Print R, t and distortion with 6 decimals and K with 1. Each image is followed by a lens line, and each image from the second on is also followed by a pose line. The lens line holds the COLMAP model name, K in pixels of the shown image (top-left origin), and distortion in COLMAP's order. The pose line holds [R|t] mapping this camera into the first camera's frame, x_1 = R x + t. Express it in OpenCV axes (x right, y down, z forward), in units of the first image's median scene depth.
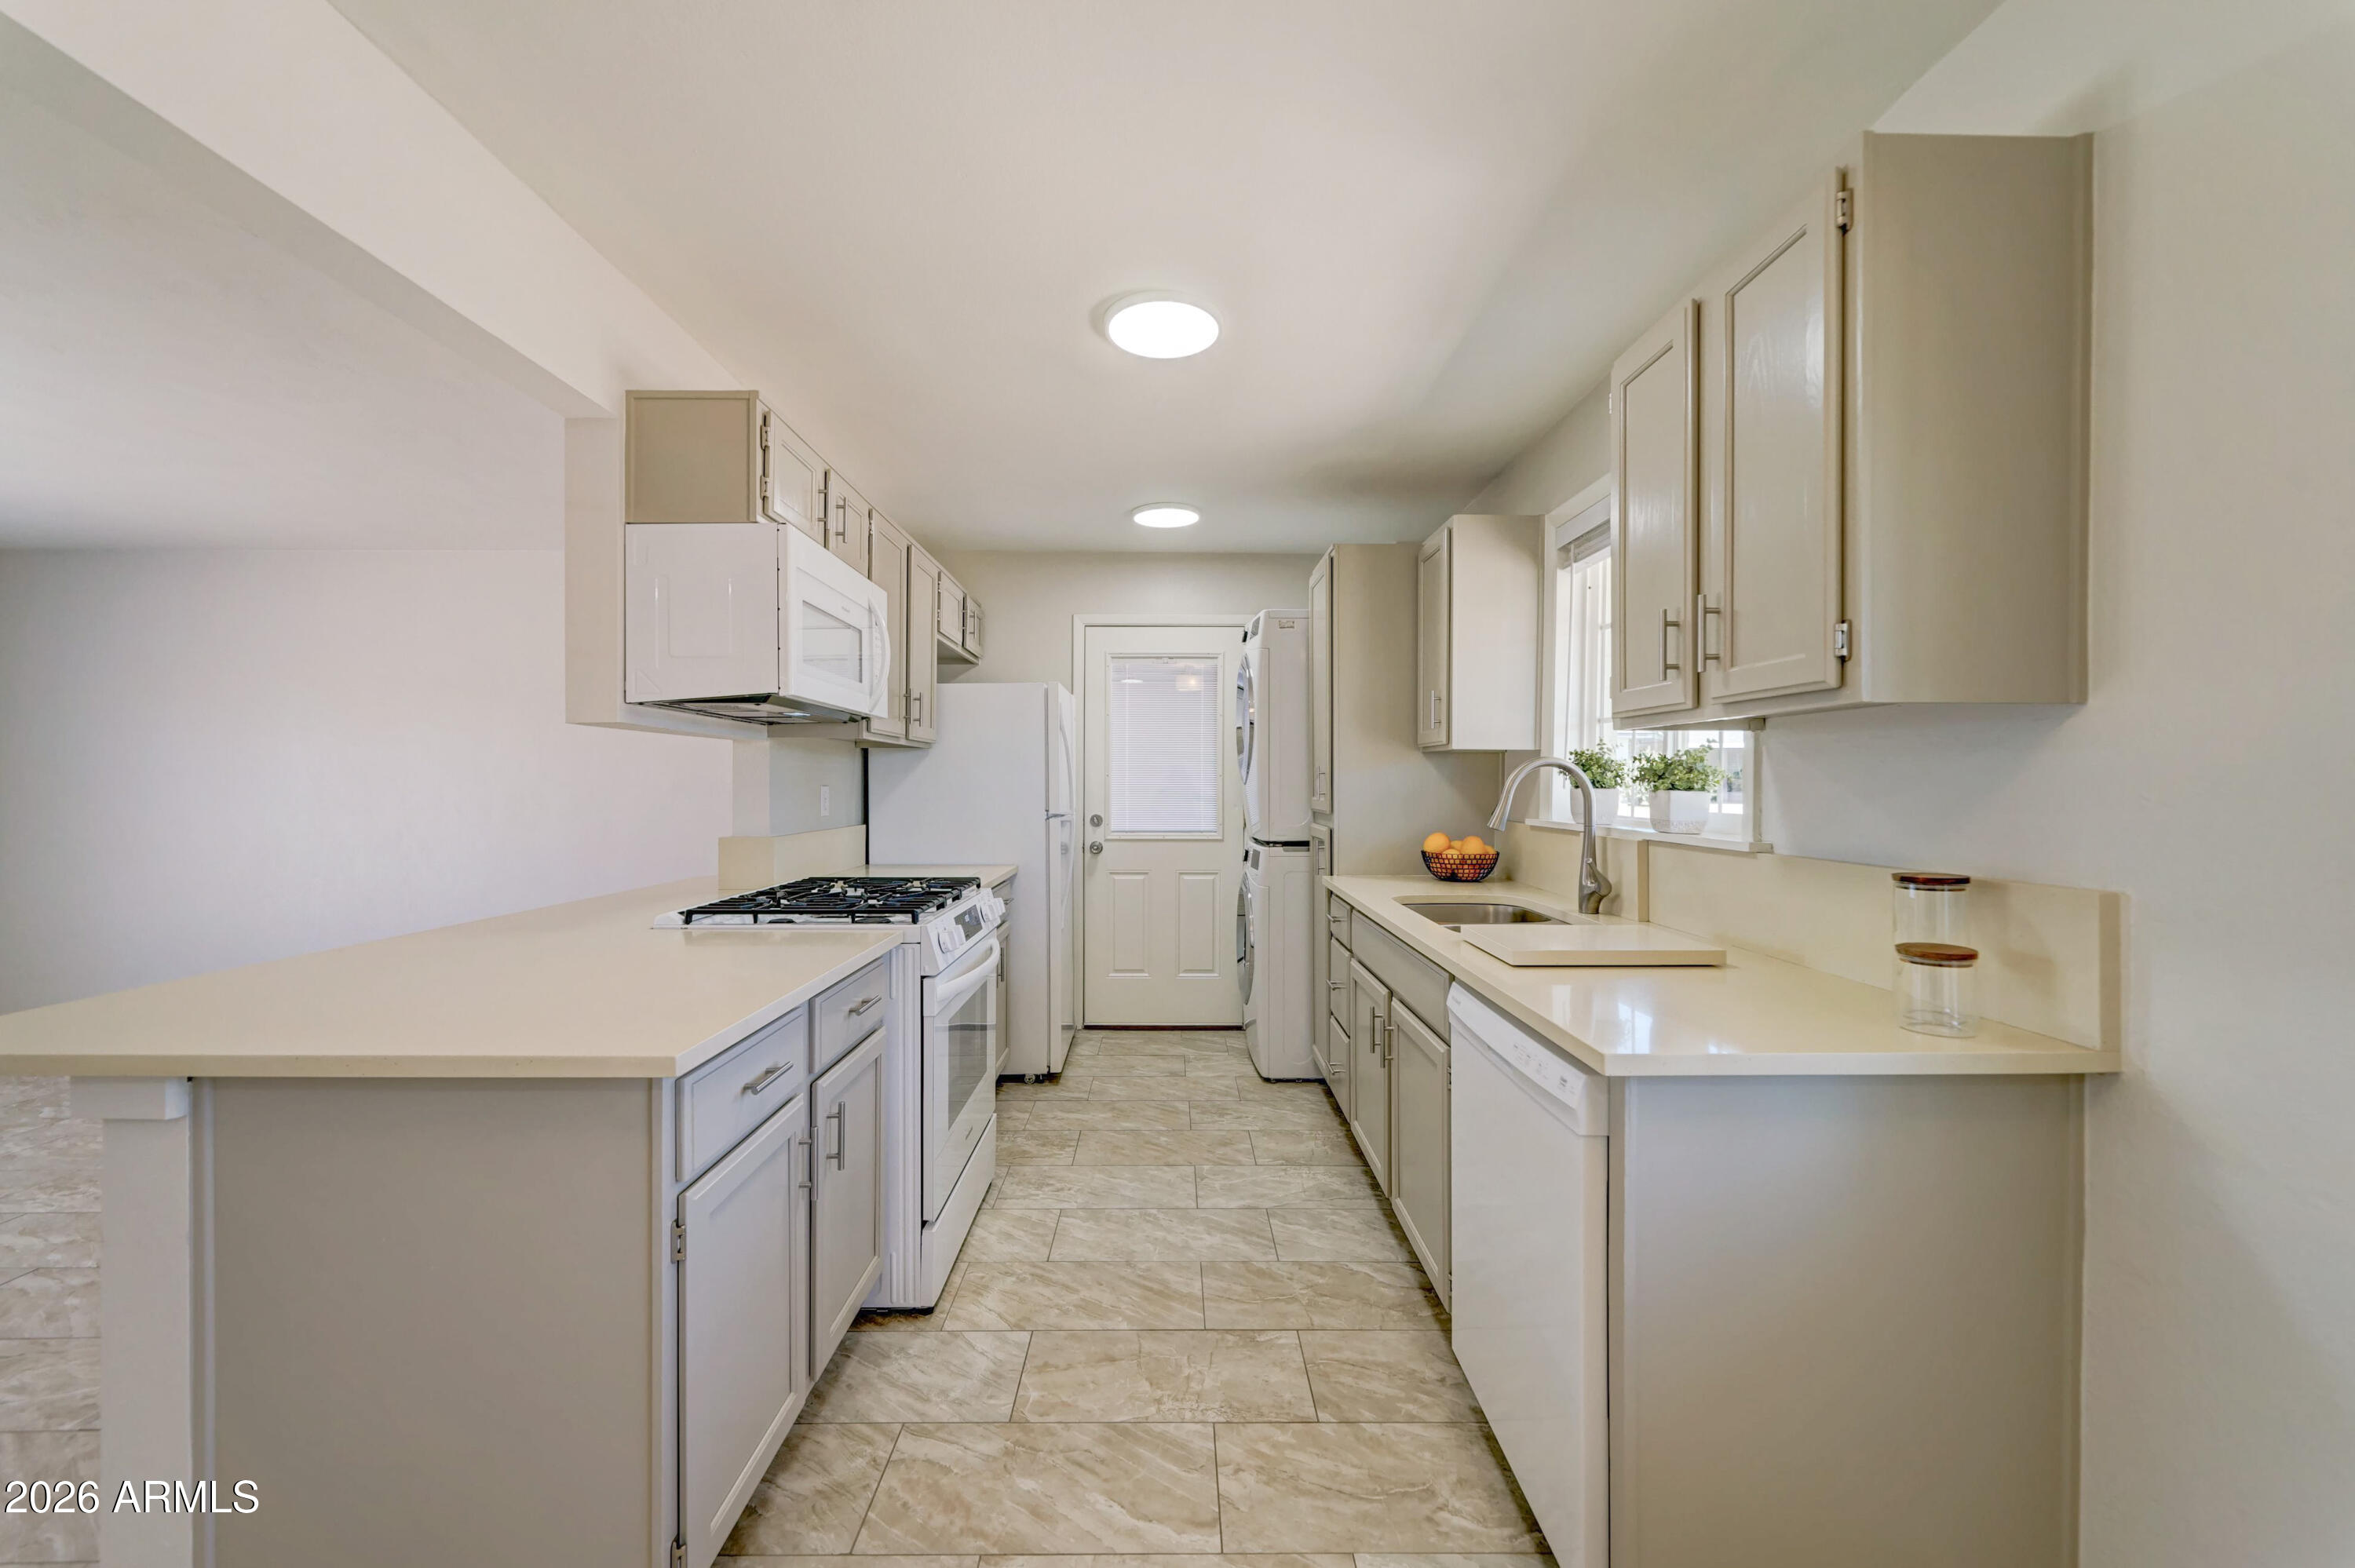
lens RADIAL K [[940.5, 0, 1177.5], [0, 940.5, 784.0], [0, 0, 1]] dist [0.001151, 0.000092]
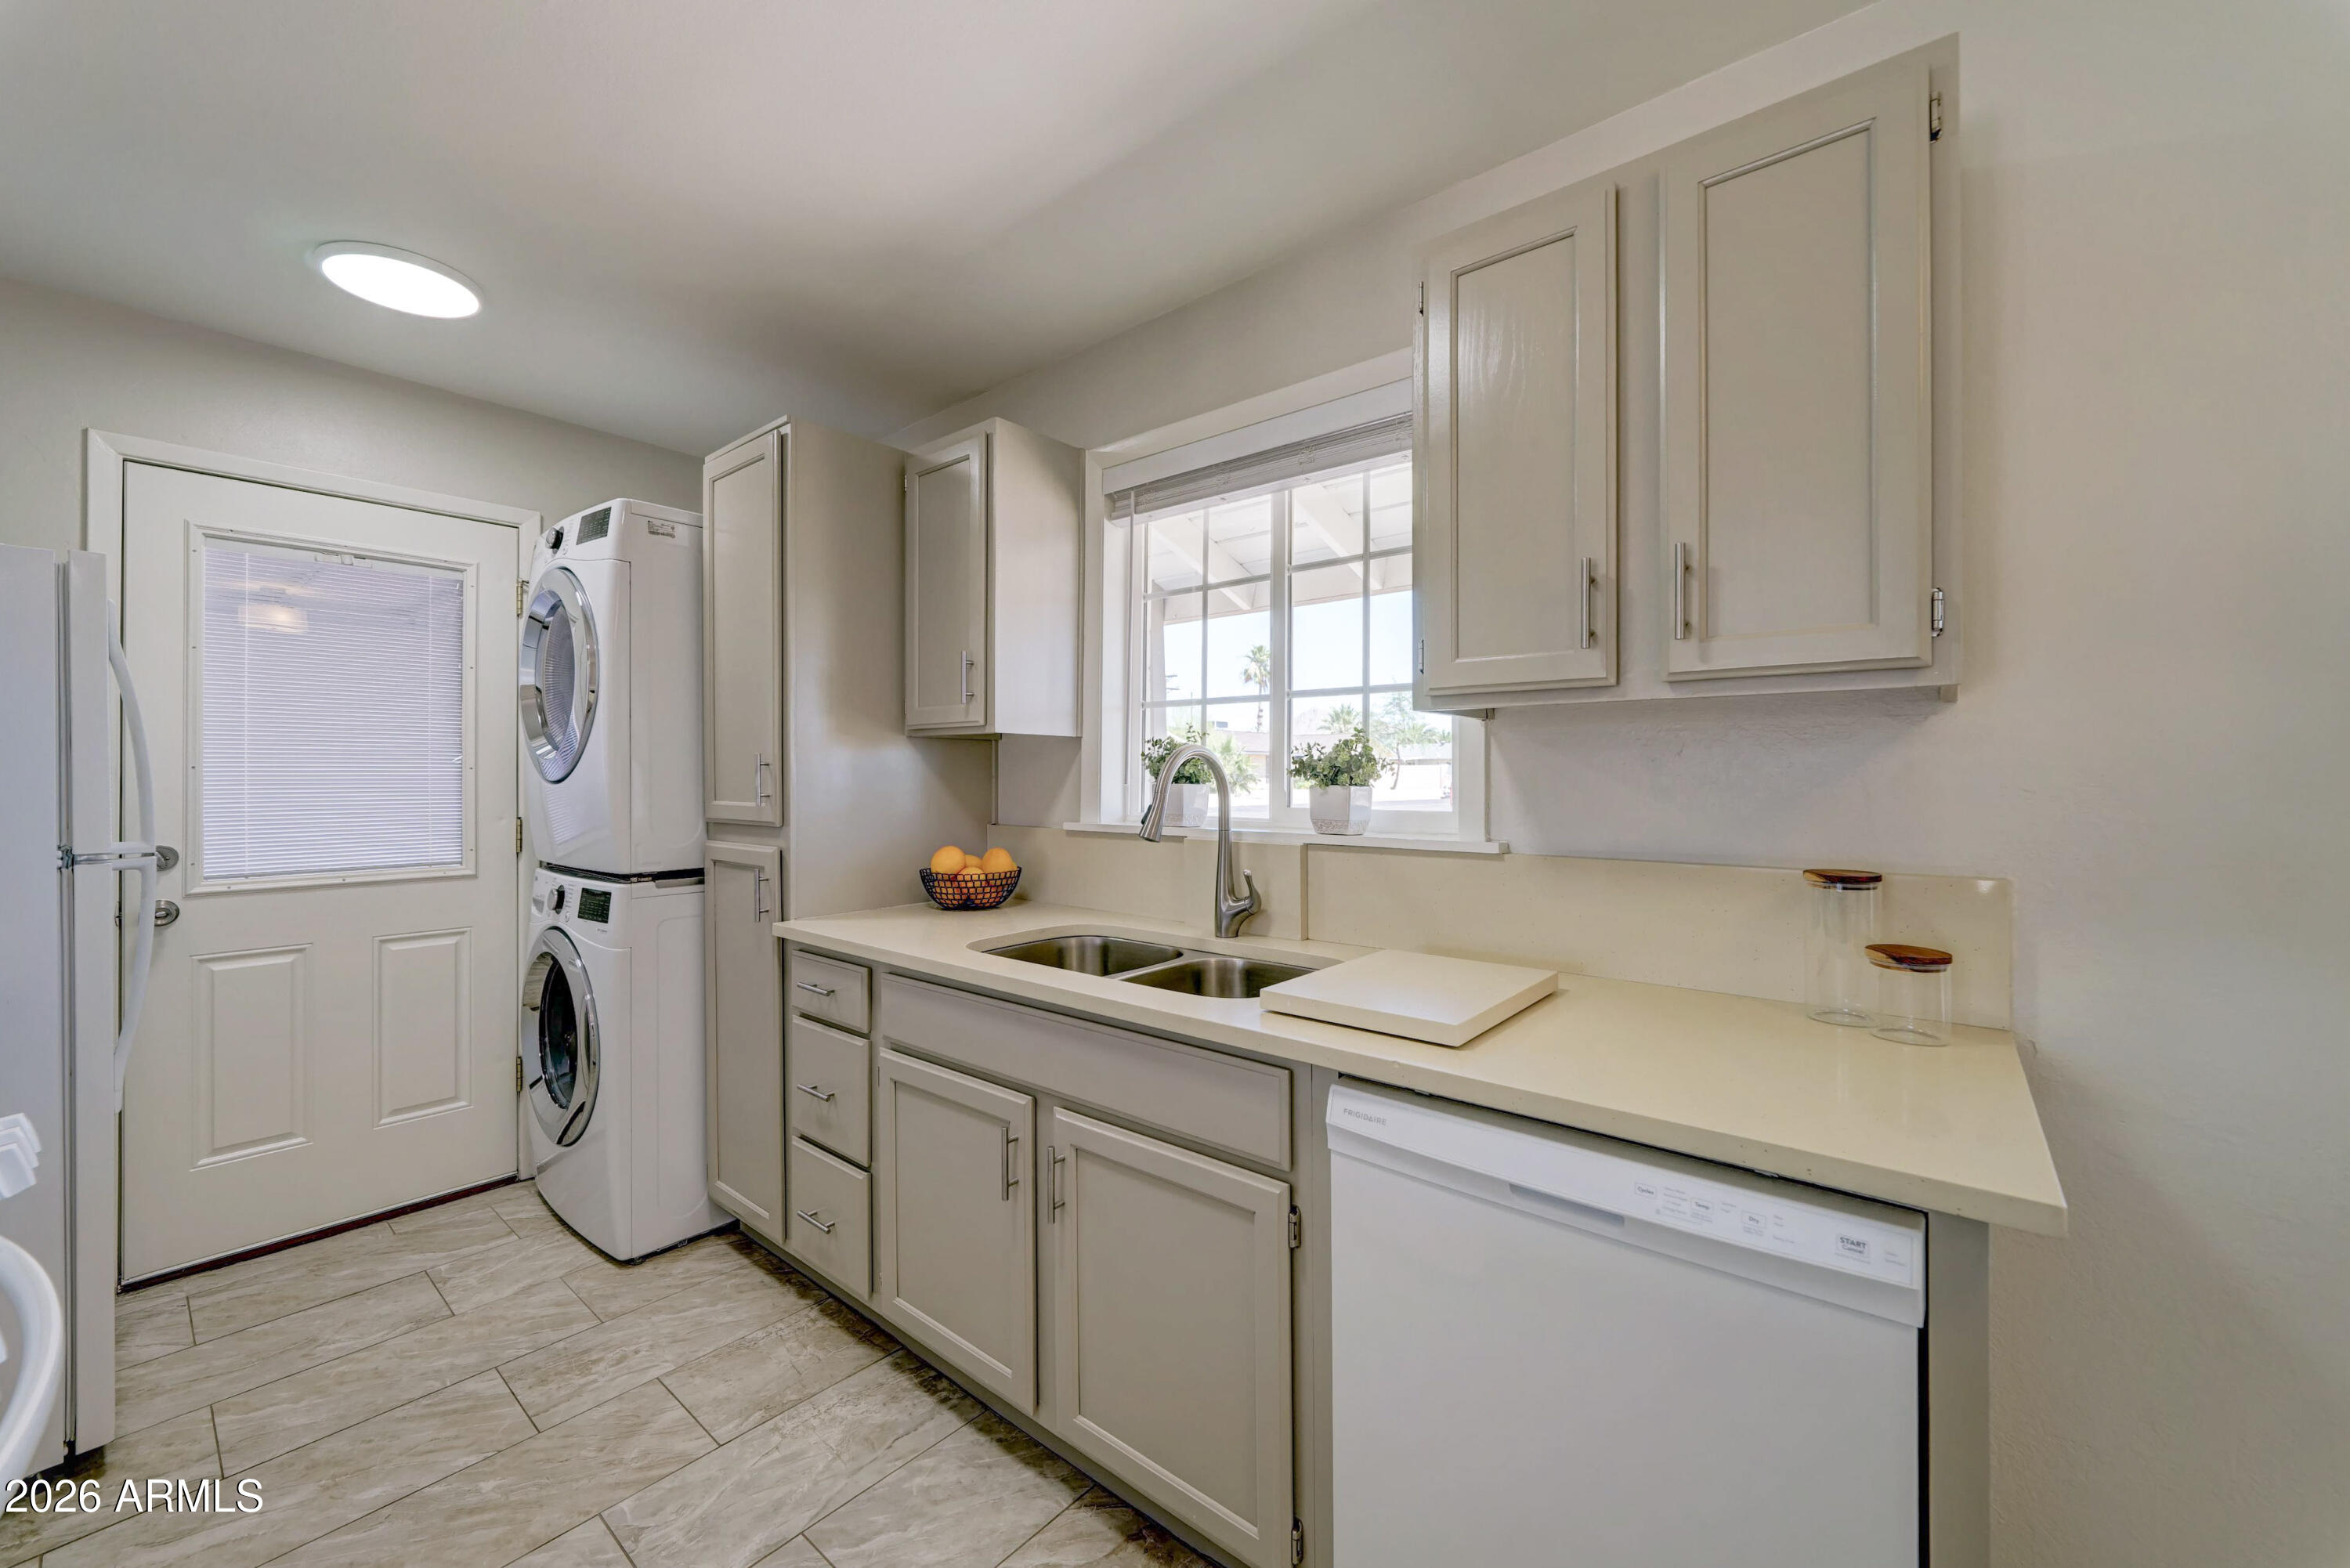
lens RADIAL K [[908.3, 0, 1170.3], [0, 908.3, 771.1], [0, 0, 1]] dist [0.002314, 0.000235]
pose [[0.645688, 0.000216, 0.763601, -0.150279], [0.005593, 0.999972, -0.005012, -0.002192], [-0.763580, 0.007507, 0.645669, 0.394814]]
